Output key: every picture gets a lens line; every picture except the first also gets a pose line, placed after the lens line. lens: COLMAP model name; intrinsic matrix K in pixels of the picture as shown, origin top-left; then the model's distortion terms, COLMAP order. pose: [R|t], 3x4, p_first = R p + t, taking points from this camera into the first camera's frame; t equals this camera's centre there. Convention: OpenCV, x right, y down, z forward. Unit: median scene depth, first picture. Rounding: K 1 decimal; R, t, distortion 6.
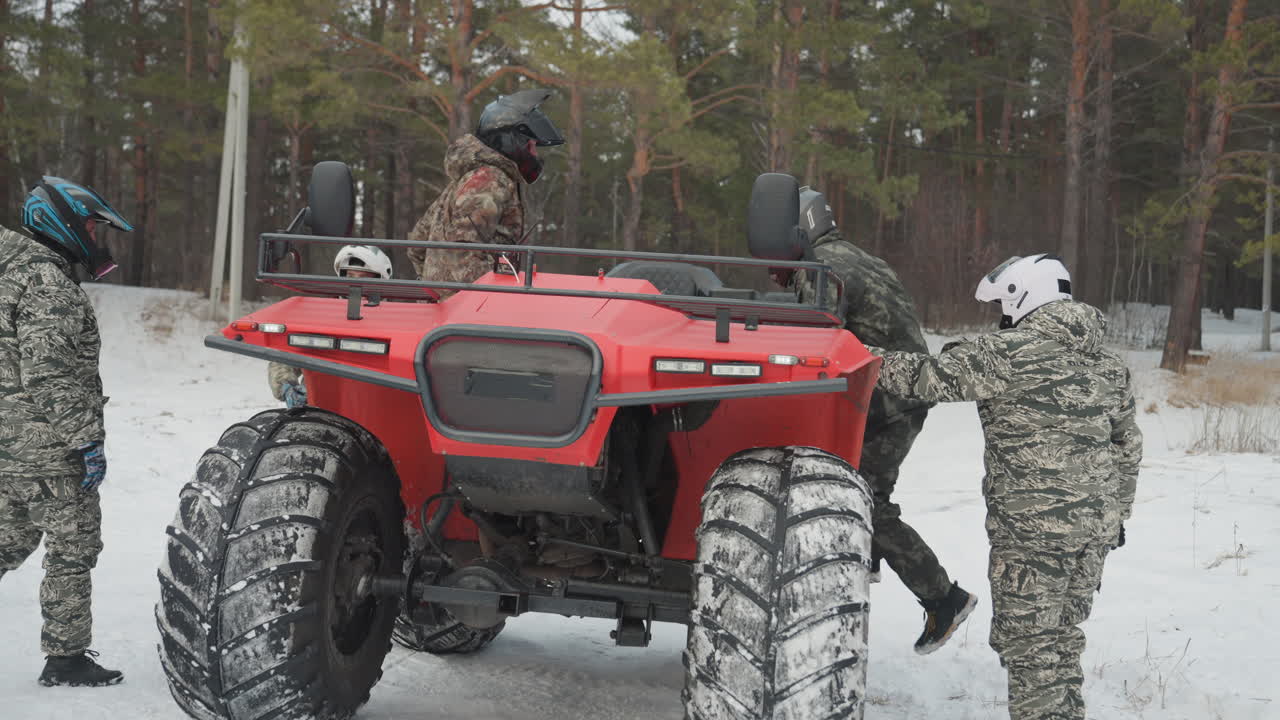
lens RADIAL K [[1265.4, 0, 640.0], [0, 1265.4, 360.0], [0, 0, 1]] dist [0.010346, -0.006526]
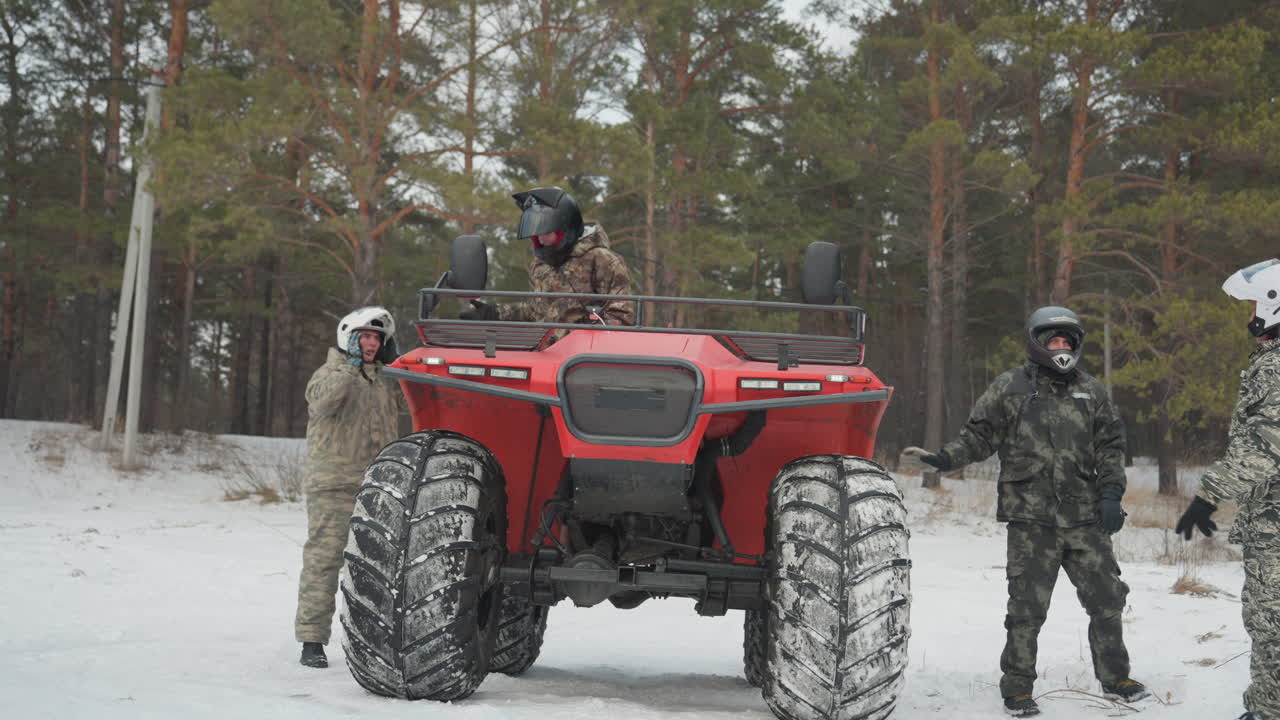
lens RADIAL K [[1265.4, 0, 640.0], [0, 1265.4, 360.0], [0, 0, 1]] dist [0.010346, -0.006526]
pose [[0.994112, 0.004415, 0.108271, -0.235087], [0.008087, 0.993360, -0.114762, 0.127206], [-0.108059, 0.114962, 0.987475, -0.289767]]
